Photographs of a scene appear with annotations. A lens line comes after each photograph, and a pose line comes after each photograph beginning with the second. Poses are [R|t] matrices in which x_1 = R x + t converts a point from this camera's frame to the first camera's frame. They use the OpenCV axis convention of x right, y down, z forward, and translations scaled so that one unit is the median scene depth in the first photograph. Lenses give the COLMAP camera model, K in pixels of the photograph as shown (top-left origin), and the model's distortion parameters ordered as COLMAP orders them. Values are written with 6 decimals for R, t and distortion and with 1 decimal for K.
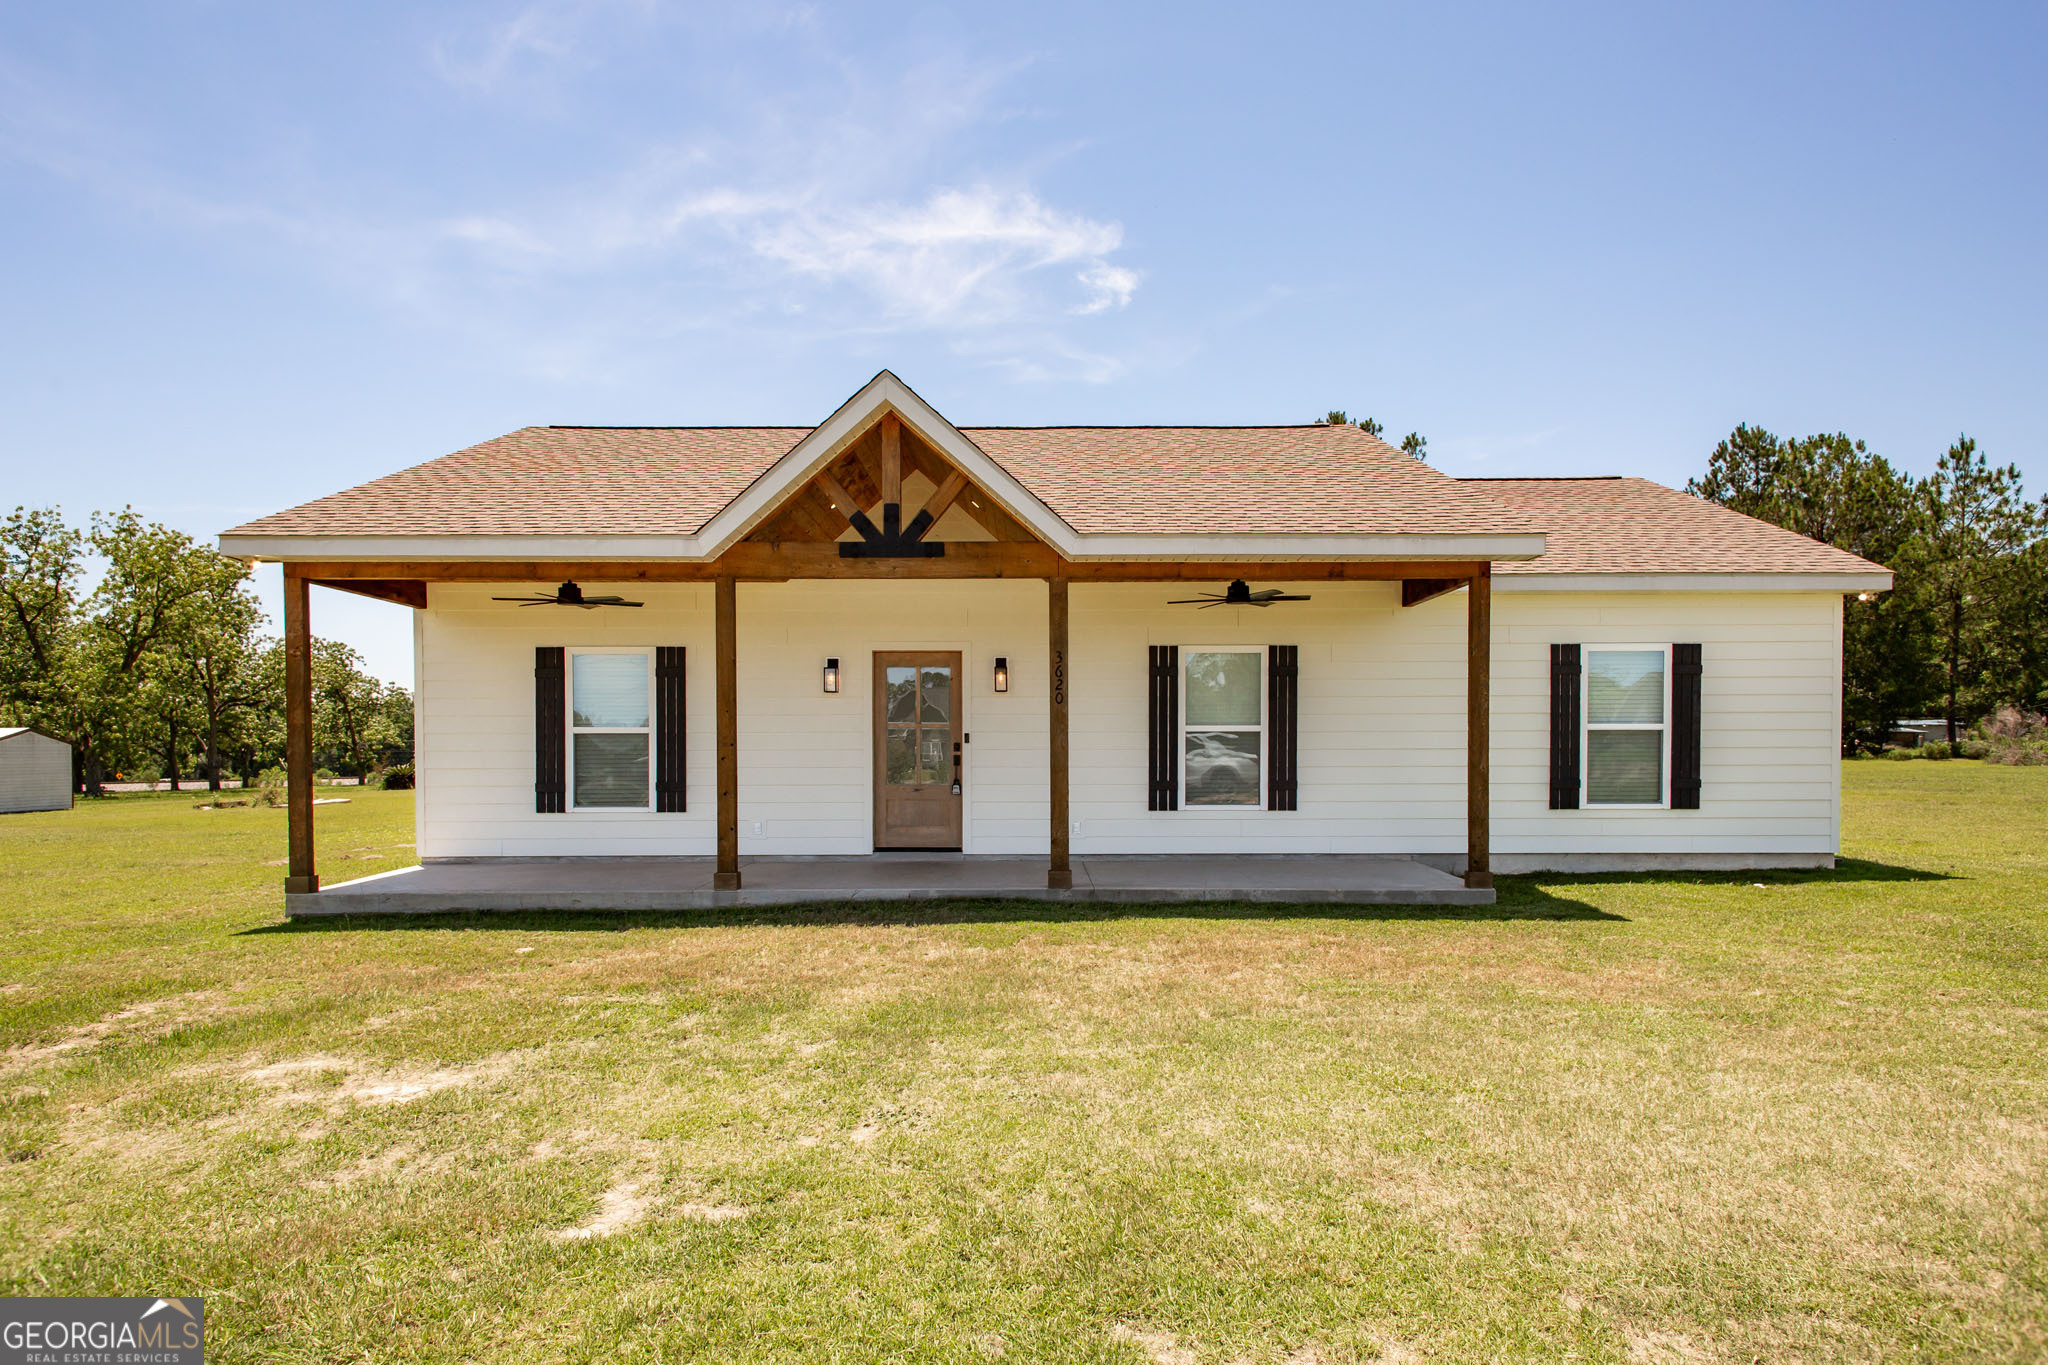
lens RADIAL K [[1156.5, 0, 1110.7], [0, 1156.5, 753.3], [0, 0, 1]] dist [0.004164, -0.000489]
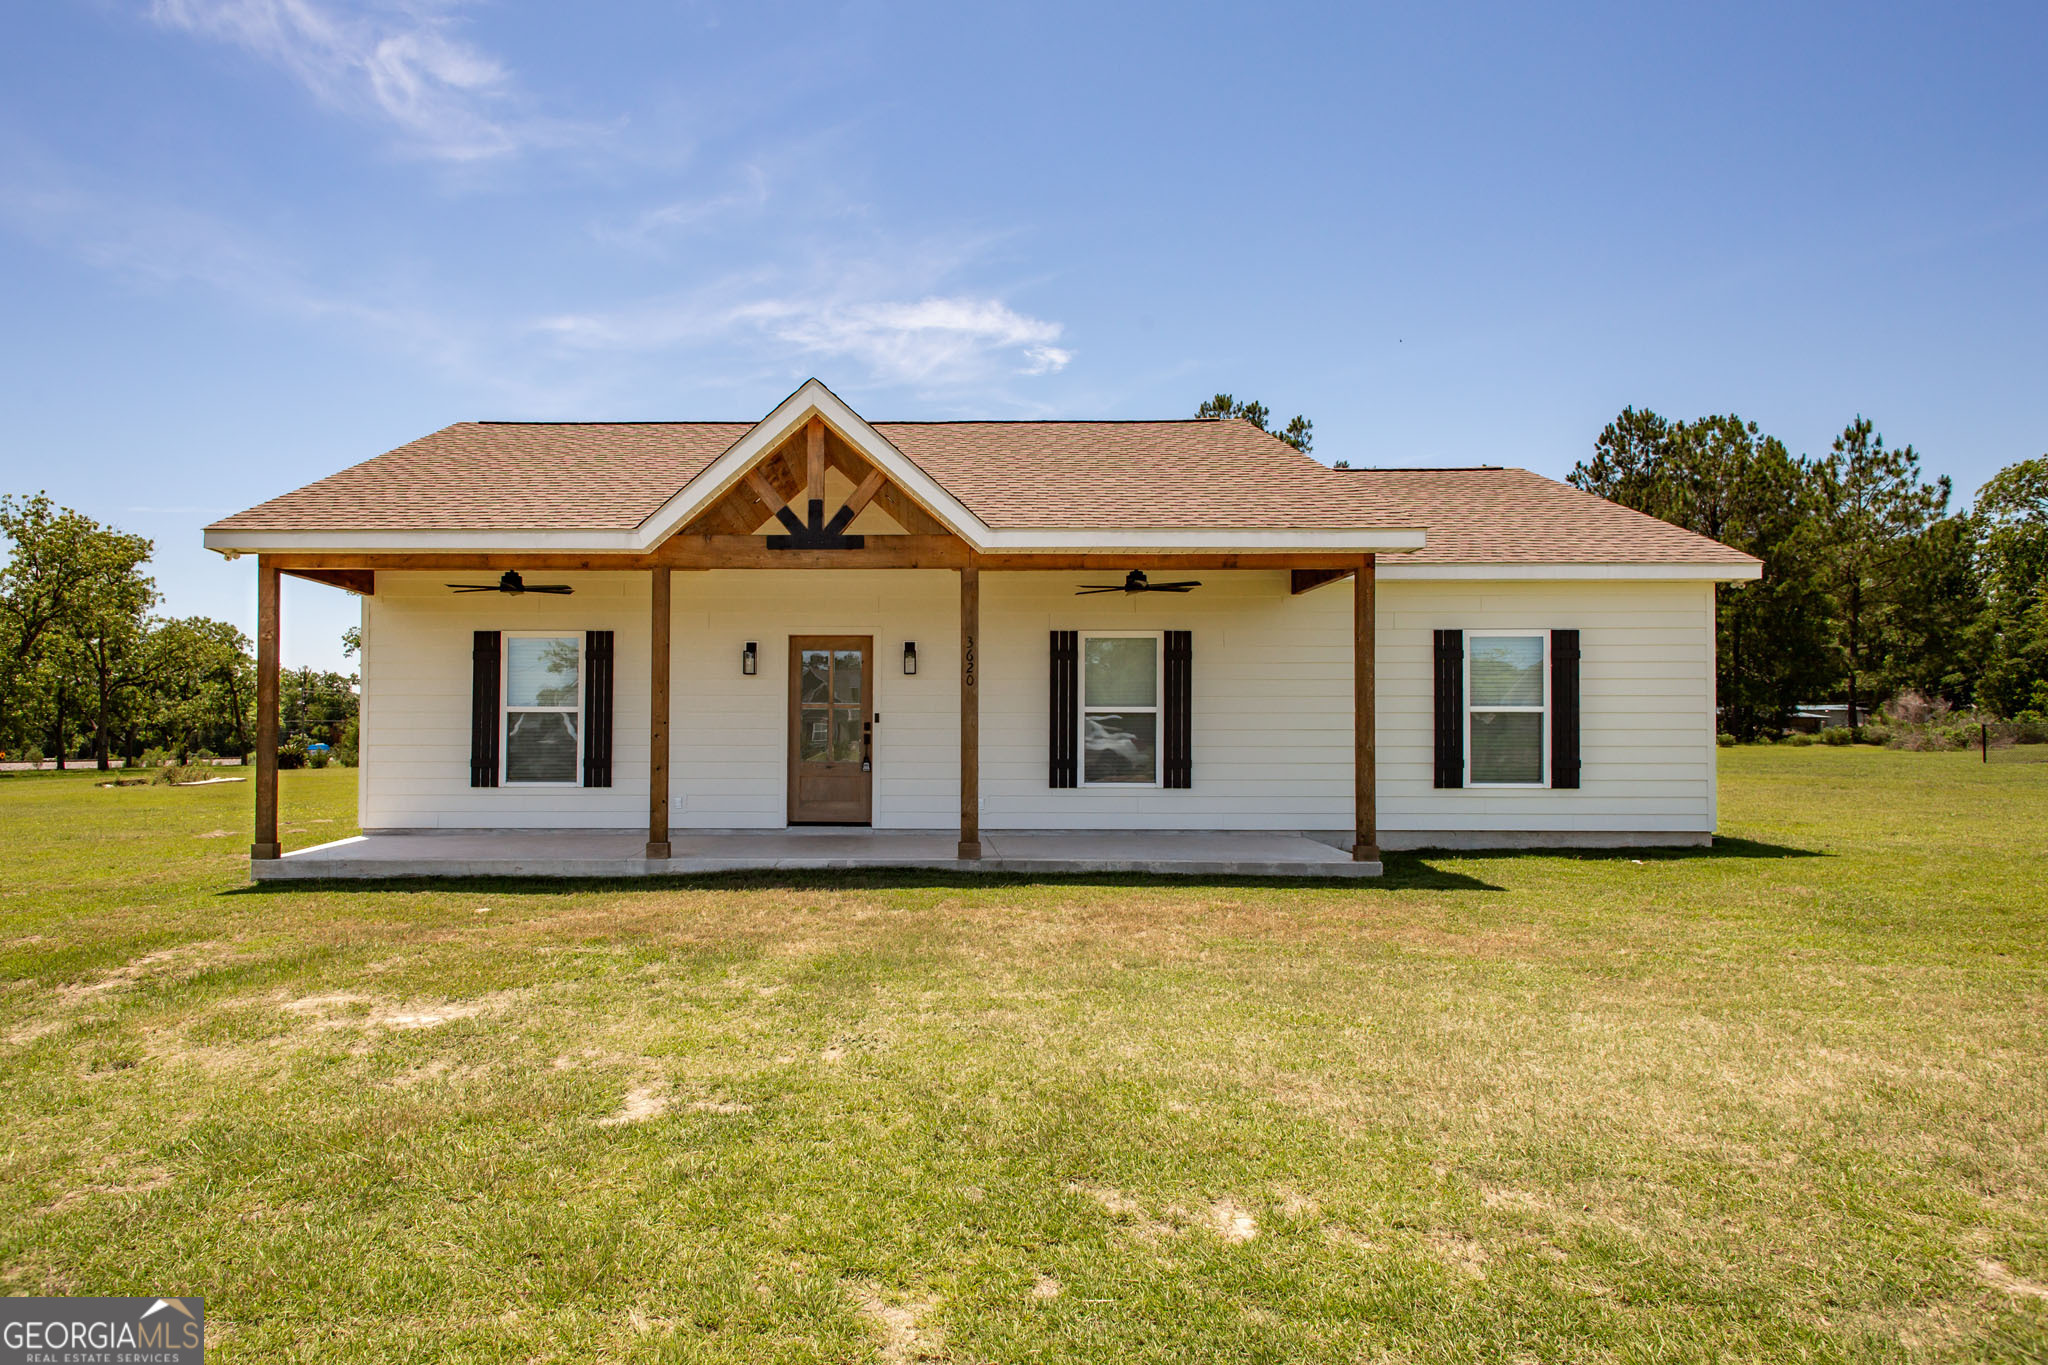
lens RADIAL K [[1182.6, 0, 965.5], [0, 1182.6, 695.4], [0, 0, 1]] dist [-0.000540, -0.000355]
pose [[0.999795, 0.002981, -0.020035, -0.024856], [-0.003680, 0.999383, -0.034925, 0.004217], [0.019919, 0.034991, 0.999189, -0.085575]]
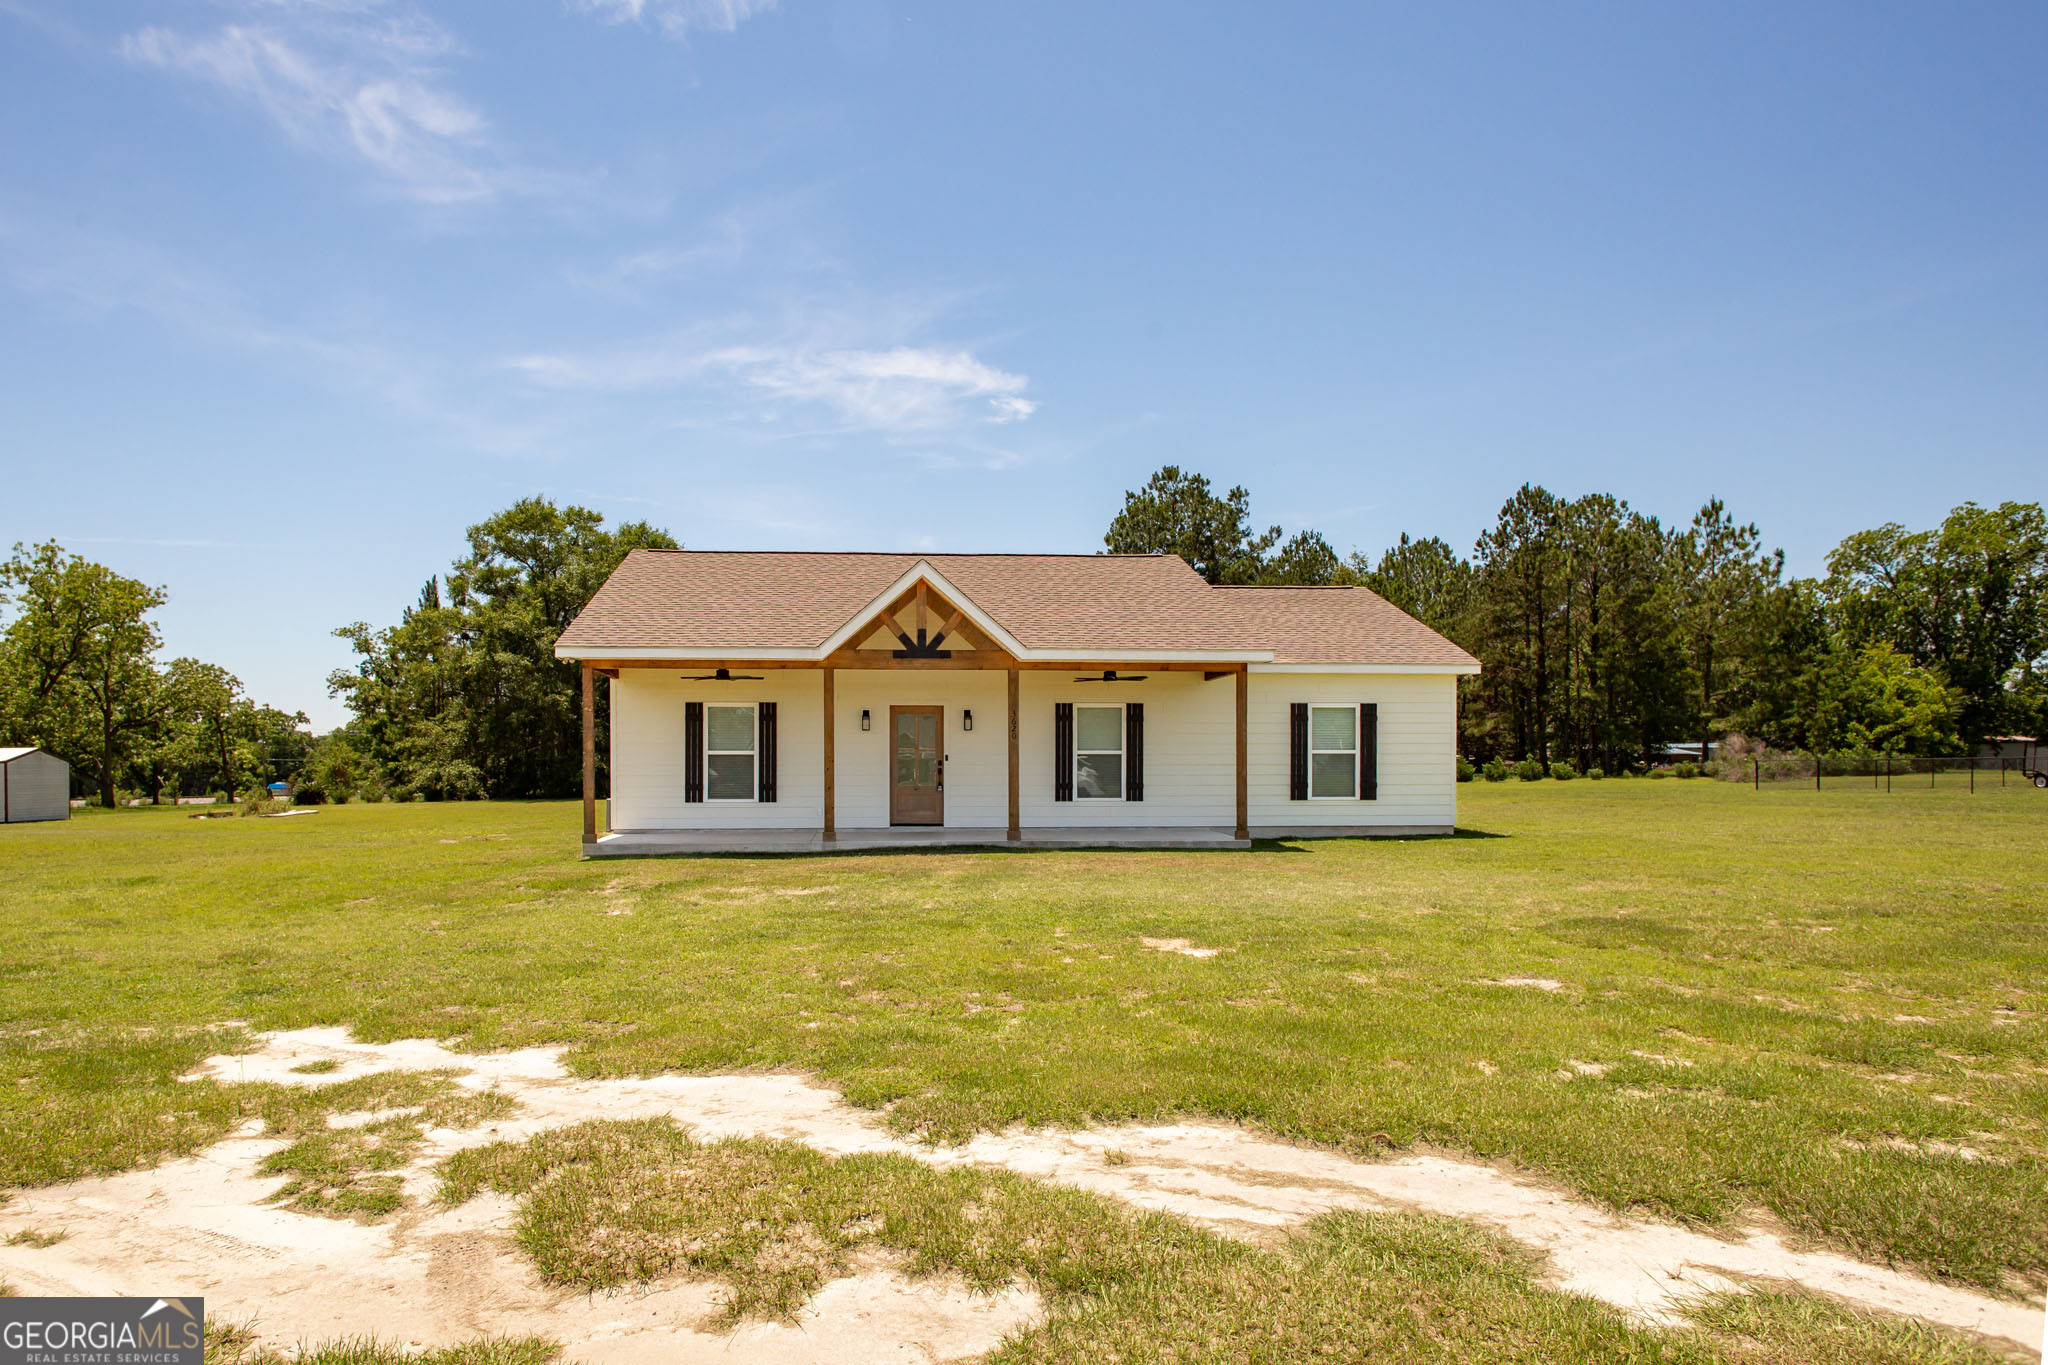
lens RADIAL K [[1159.2, 0, 1045.6], [0, 1159.2, 749.6], [0, 0, 1]] dist [0.045178, -0.000303]
pose [[0.996858, 0.001988, 0.079184, -0.129518], [-0.000349, 0.999786, -0.020705, 0.010938], [-0.079208, 0.020613, 0.996645, -0.763897]]
